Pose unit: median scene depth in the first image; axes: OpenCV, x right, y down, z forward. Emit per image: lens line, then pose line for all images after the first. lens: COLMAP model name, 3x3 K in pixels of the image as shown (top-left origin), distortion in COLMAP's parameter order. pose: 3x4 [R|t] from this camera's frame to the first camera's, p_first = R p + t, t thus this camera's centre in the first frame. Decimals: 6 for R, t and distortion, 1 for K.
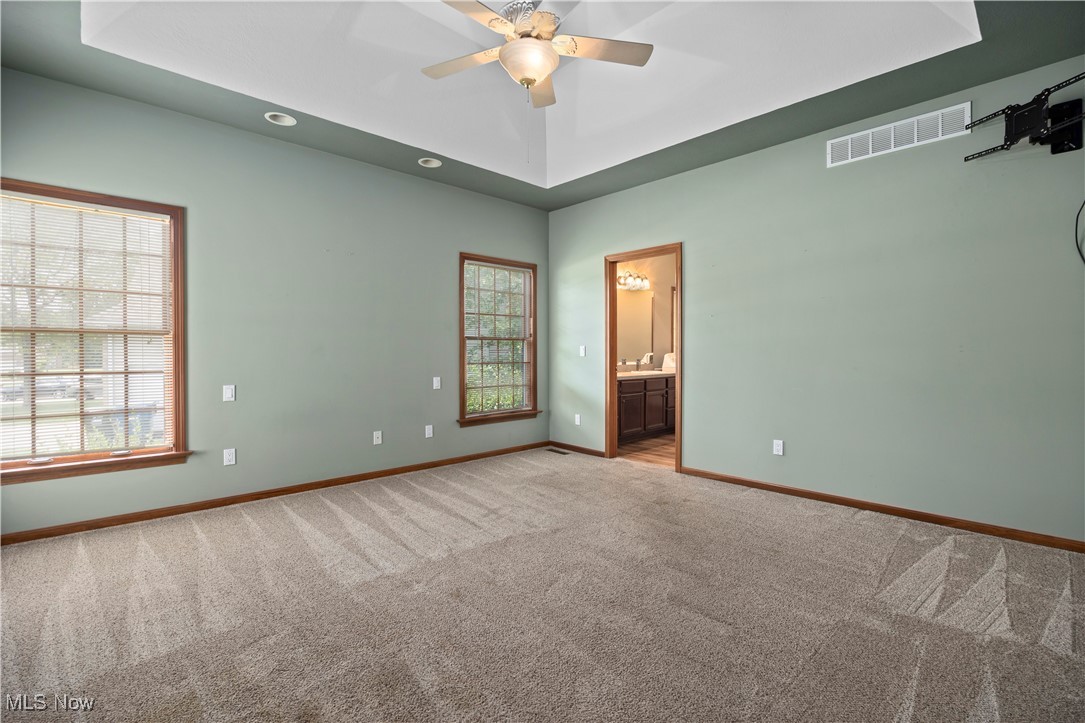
lens RADIAL K [[488.9, 0, 549.3], [0, 488.9, 354.5], [0, 0, 1]] dist [-0.014693, 0.001093]
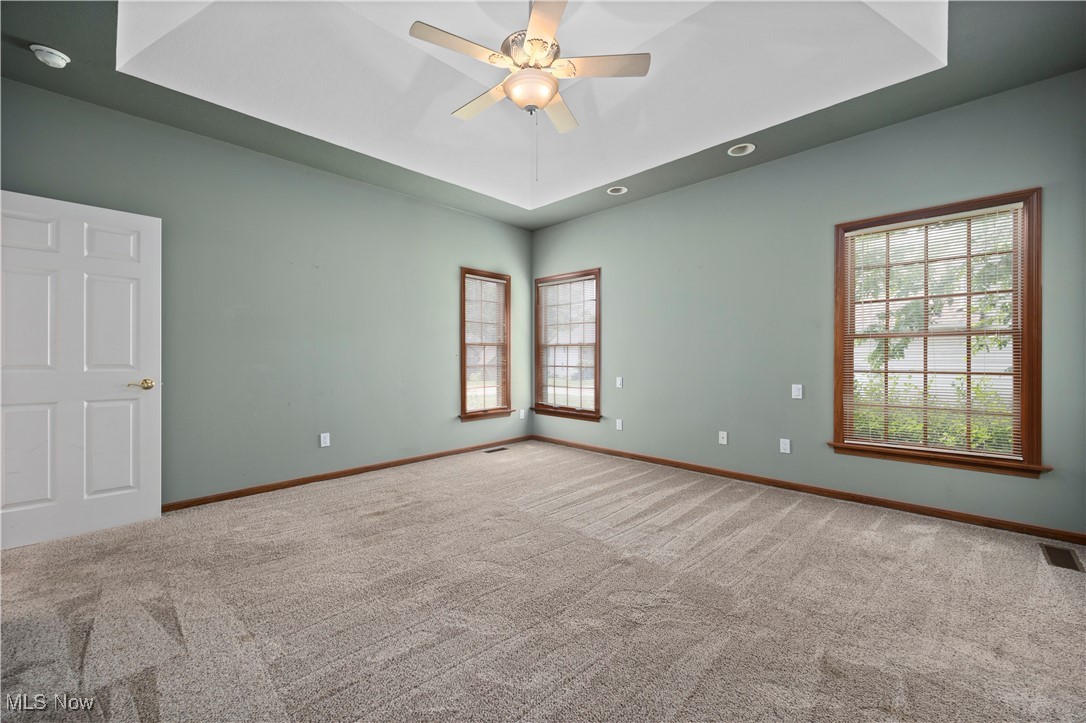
lens RADIAL K [[428.3, 0, 541.2], [0, 428.3, 359.3], [0, 0, 1]] dist [-0.000676, -0.000090]
pose [[0.026994, 0.010631, -0.999579, 0.645766], [-0.001320, 0.999943, 0.010599, -0.006463], [0.999635, 0.001033, 0.027007, 0.699232]]
